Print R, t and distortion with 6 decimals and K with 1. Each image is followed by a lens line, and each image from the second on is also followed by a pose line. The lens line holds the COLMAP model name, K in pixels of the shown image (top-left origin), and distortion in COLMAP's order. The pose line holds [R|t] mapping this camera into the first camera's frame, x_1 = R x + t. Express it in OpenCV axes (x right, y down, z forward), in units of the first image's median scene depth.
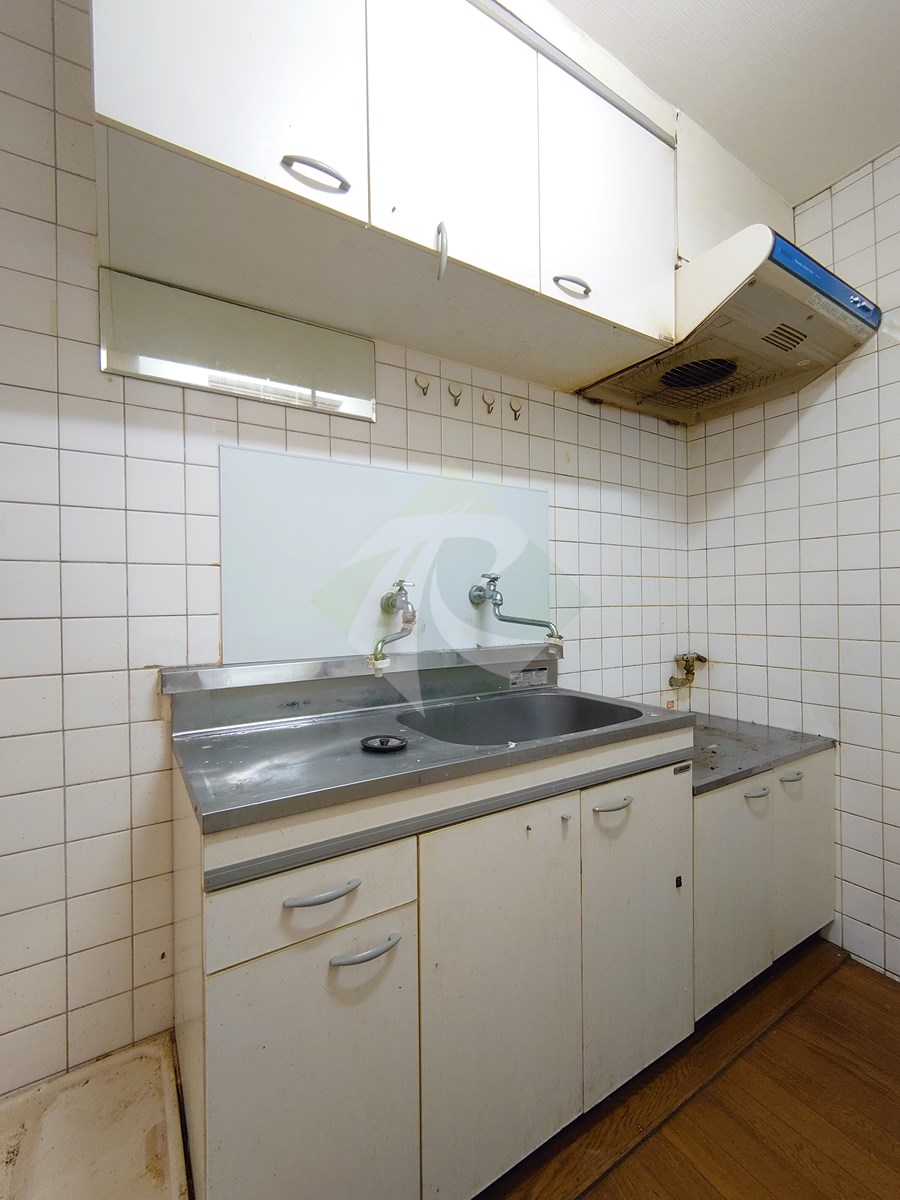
lens RADIAL K [[518.4, 0, 448.5], [0, 518.4, 601.6], [0, 0, 1]] dist [0.002534, -0.001521]
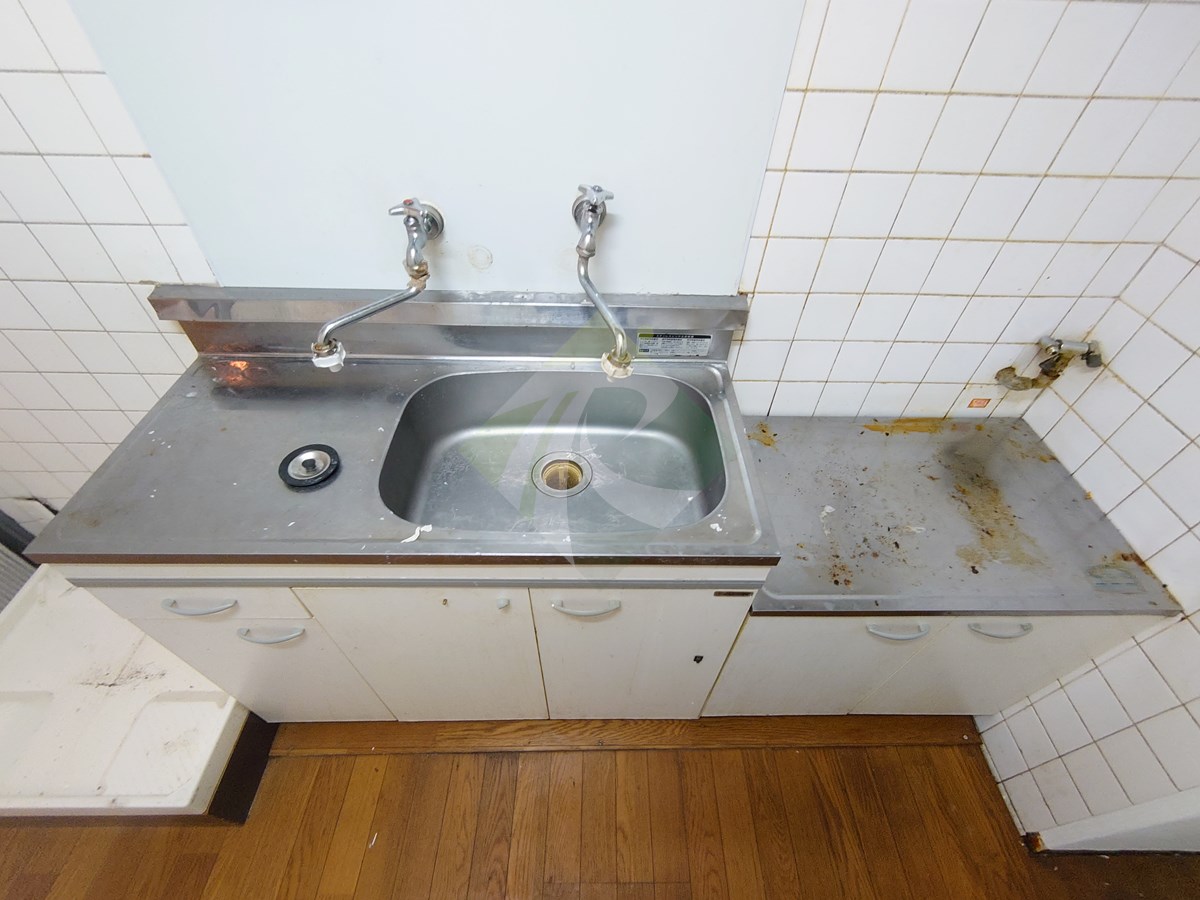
lens RADIAL K [[518.4, 0, 602.3], [0, 518.4, 450.4], [0, 0, 1]] dist [0.002534, -0.001521]
pose [[0.852338, 0.396677, -0.340833, 0.516713], [-0.034543, 0.692975, 0.720133, -0.342634], [0.521849, -0.602024, 0.604352, 0.678621]]
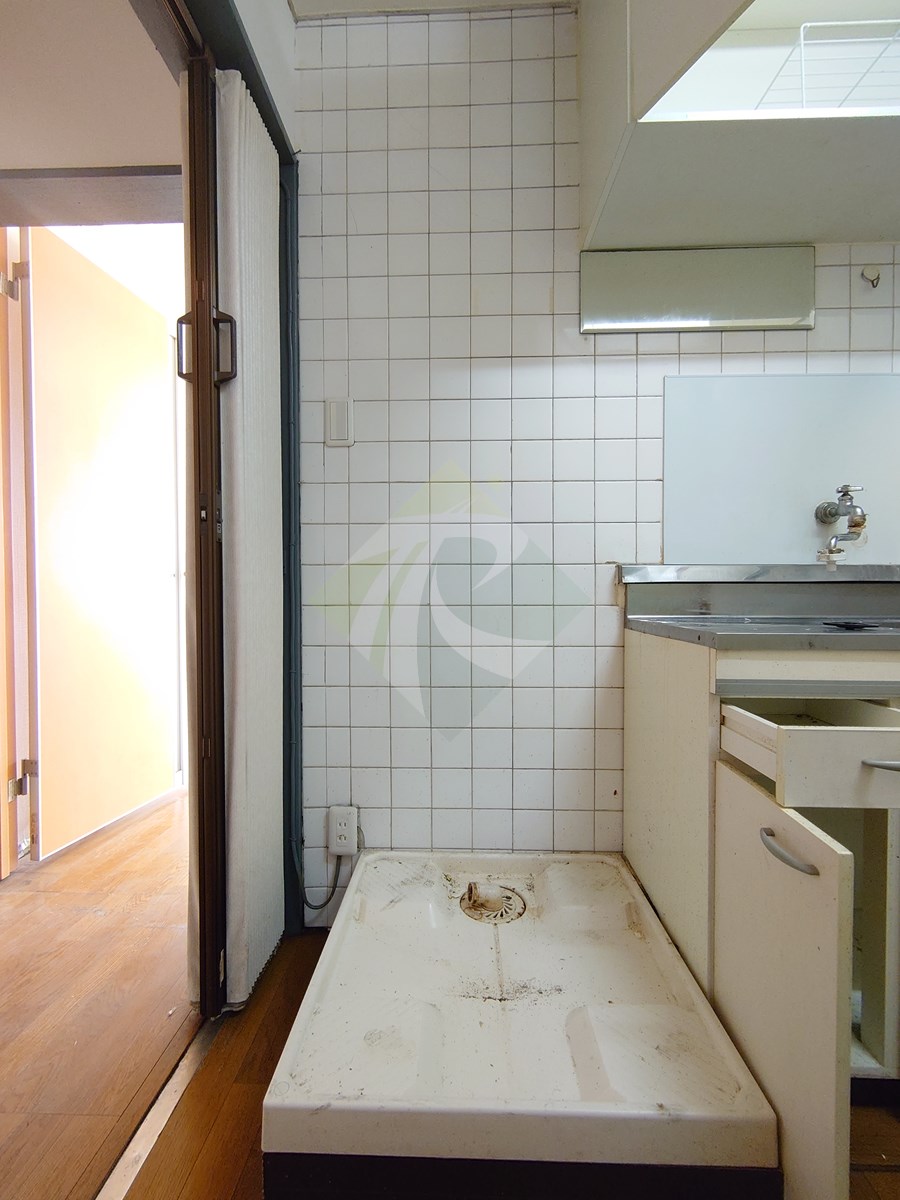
lens RADIAL K [[518.4, 0, 448.9], [0, 518.4, 599.7], [0, 0, 1]] dist [0.002534, -0.001521]
pose [[0.827893, 0.021364, -0.560479, -0.186701], [-0.009079, 0.999654, 0.024694, 0.184378], [0.560813, -0.015356, 0.827800, -0.257926]]
